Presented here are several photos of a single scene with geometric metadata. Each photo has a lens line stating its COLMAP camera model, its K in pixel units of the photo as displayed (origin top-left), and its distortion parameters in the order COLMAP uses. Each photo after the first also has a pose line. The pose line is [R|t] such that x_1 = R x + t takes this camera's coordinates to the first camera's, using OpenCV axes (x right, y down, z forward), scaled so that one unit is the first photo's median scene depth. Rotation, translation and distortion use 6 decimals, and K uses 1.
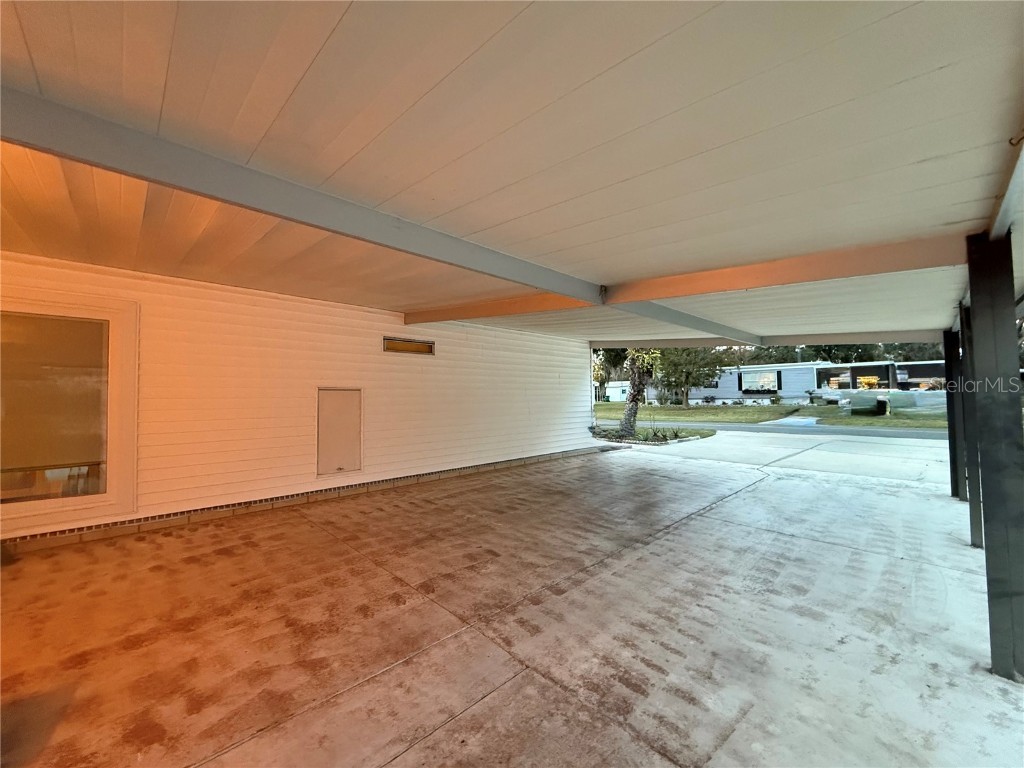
lens RADIAL K [[410.8, 0, 512.0], [0, 410.8, 384.0], [0, 0, 1]] dist [-0.001889, -0.000057]
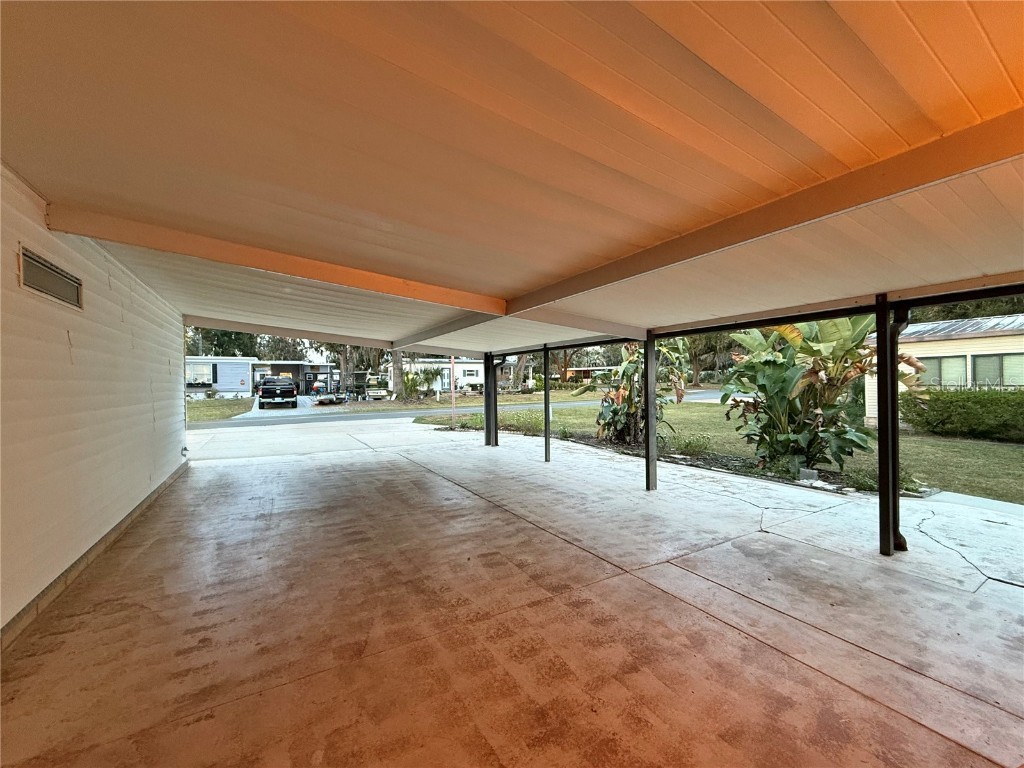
lens RADIAL K [[410.8, 0, 512.0], [0, 410.8, 384.0], [0, 0, 1]] dist [-0.001889, -0.000057]
pose [[0.223337, 0.006920, 0.974717, -0.989610], [-0.022933, 0.999735, -0.001843, 0.011634], [-0.974472, -0.021942, 0.223436, 0.748974]]
